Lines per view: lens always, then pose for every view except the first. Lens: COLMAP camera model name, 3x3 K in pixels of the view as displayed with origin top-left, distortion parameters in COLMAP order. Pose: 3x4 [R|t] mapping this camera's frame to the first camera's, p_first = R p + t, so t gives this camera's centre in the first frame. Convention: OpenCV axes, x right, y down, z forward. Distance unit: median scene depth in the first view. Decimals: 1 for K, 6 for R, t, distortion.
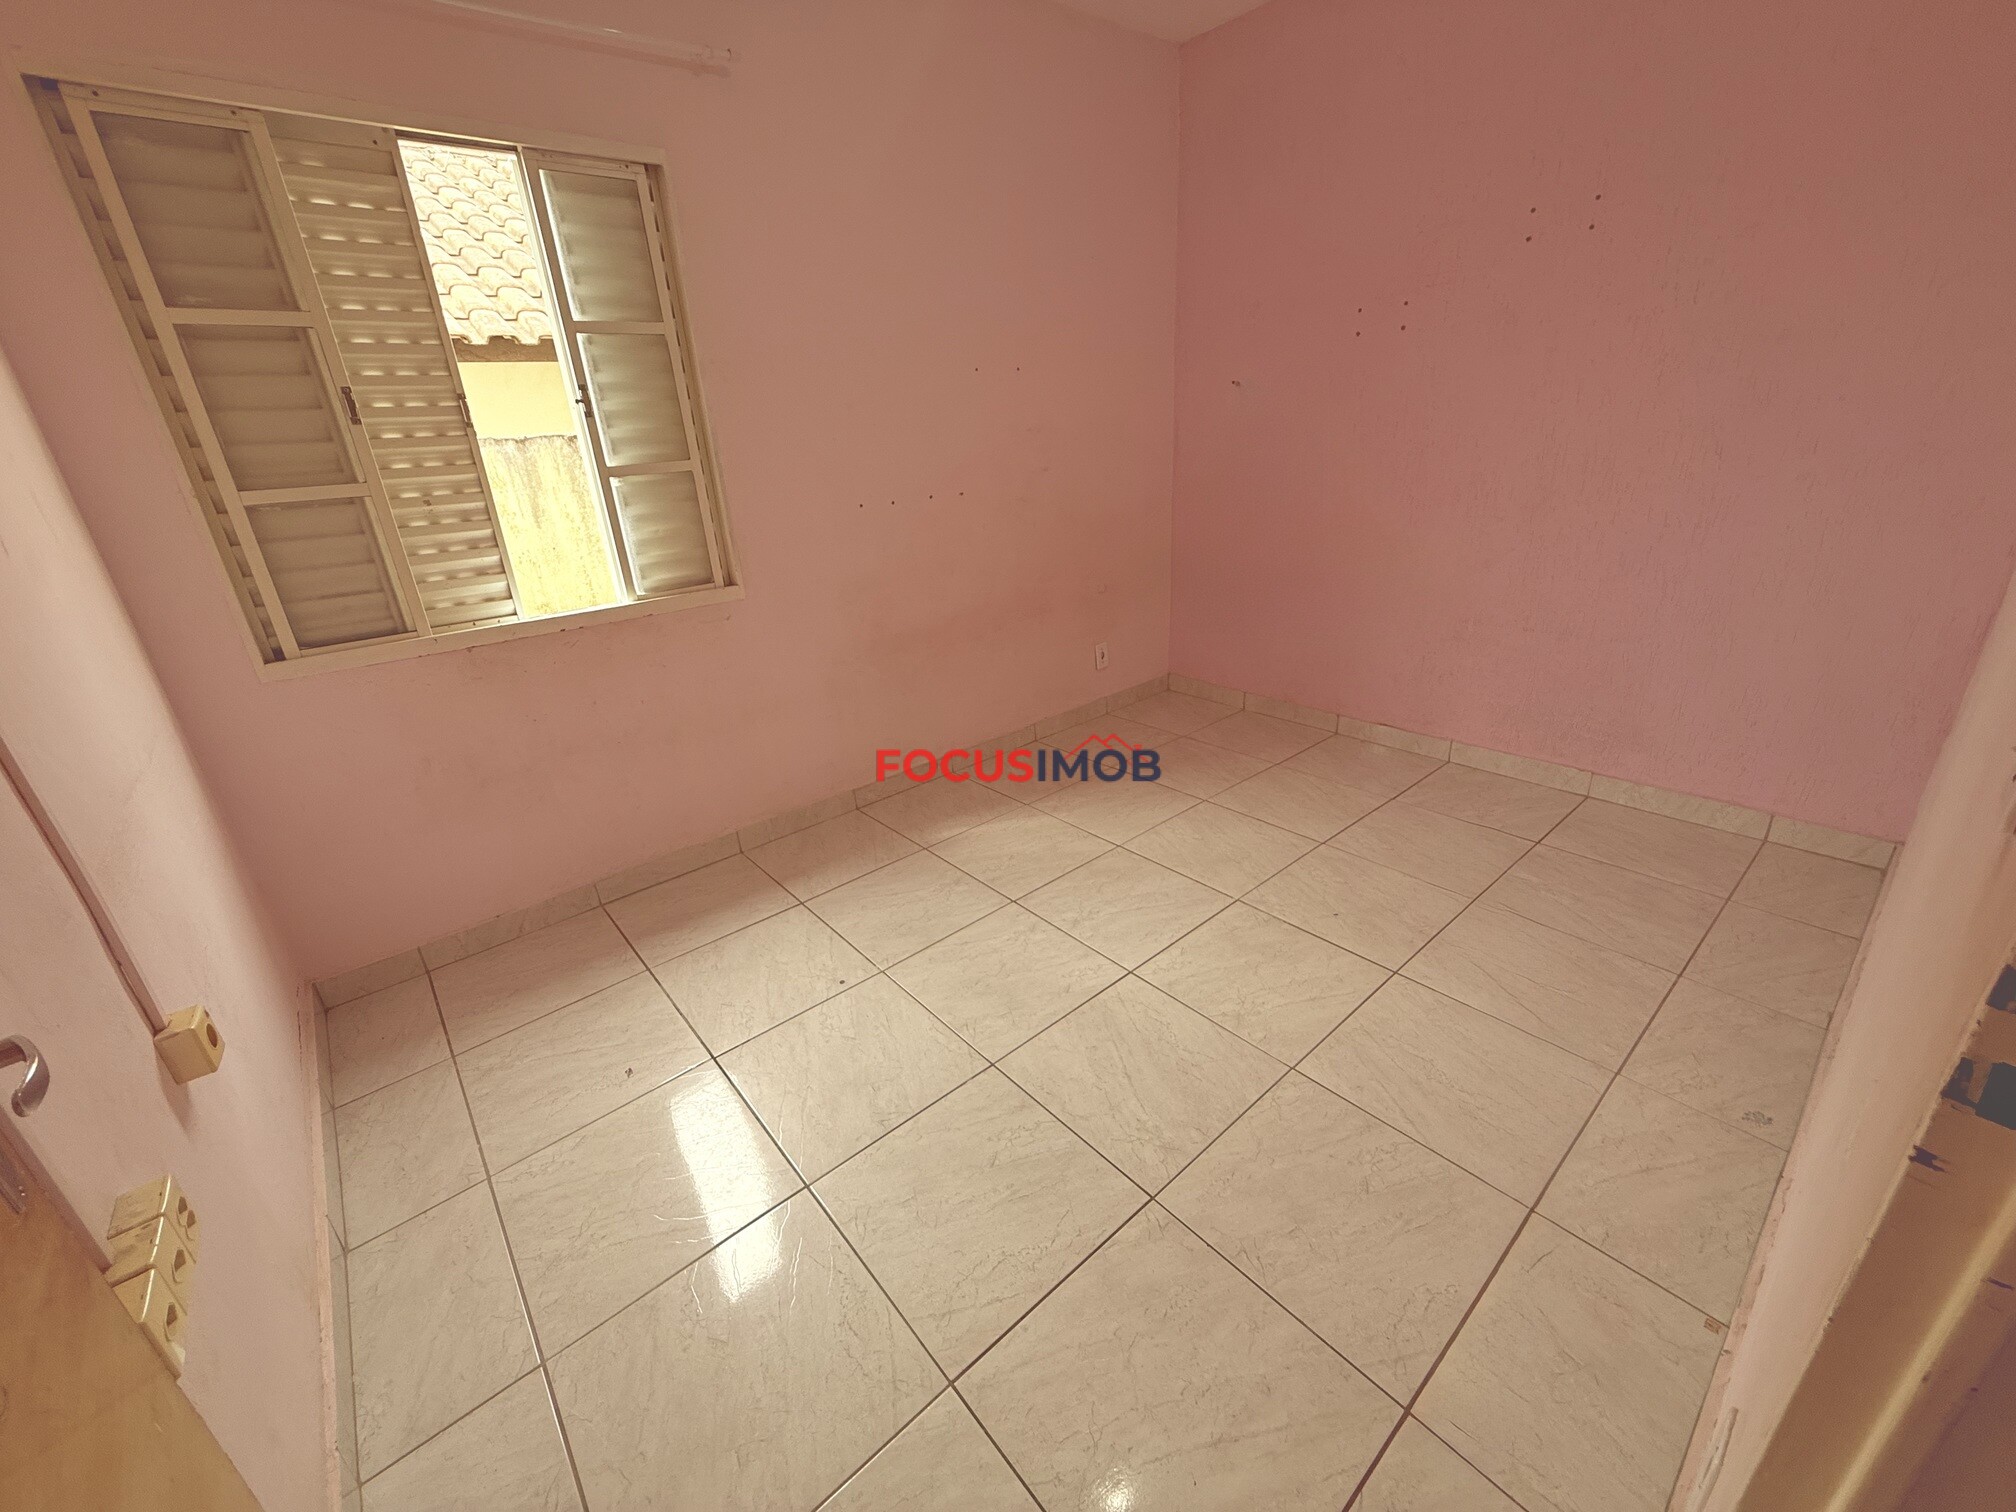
lens RADIAL K [[804.1, 0, 996.5], [0, 804.1, 758.0], [0, 0, 1]] dist [0.004864, 0.000679]
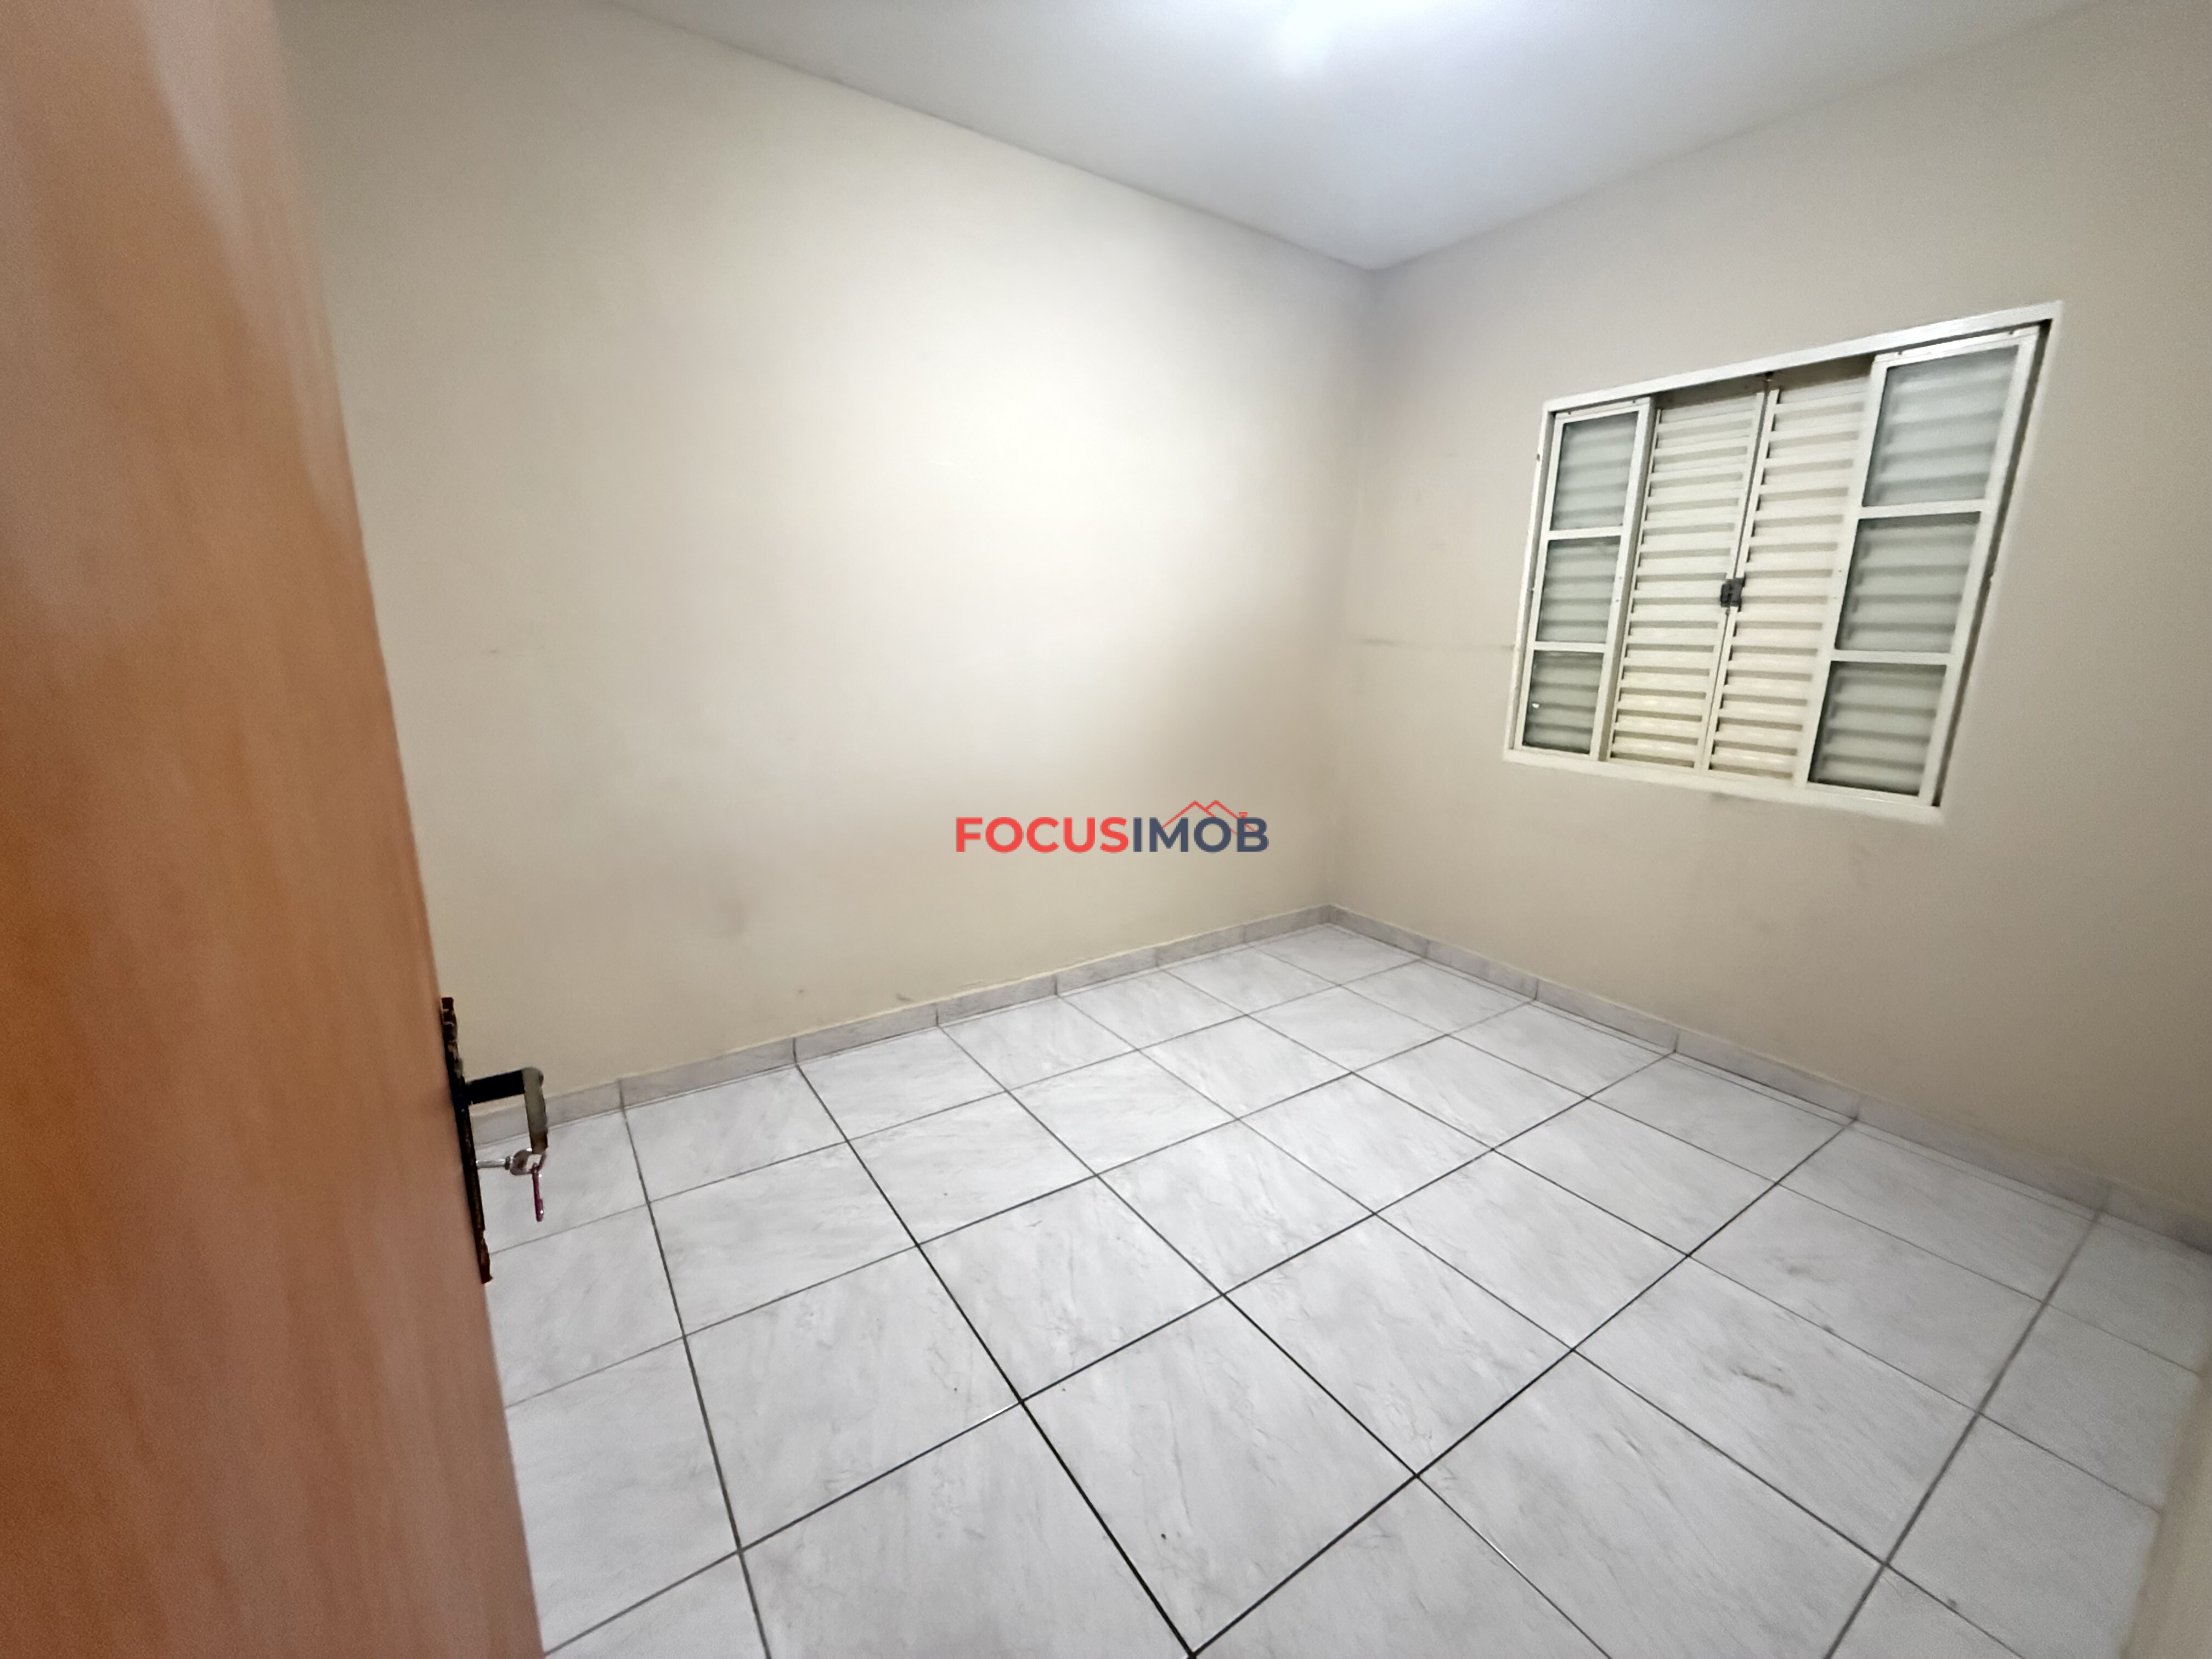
lens RADIAL K [[882.2, 0, 1113.3], [0, 882.2, 817.0], [0, 0, 1]] dist [0.004864, 0.000679]
pose [[0.991501, 0.096598, -0.087145, -0.198861], [-0.110061, 0.979972, -0.165959, 0.075986], [0.069368, 0.174139, 0.982275, -0.149066]]
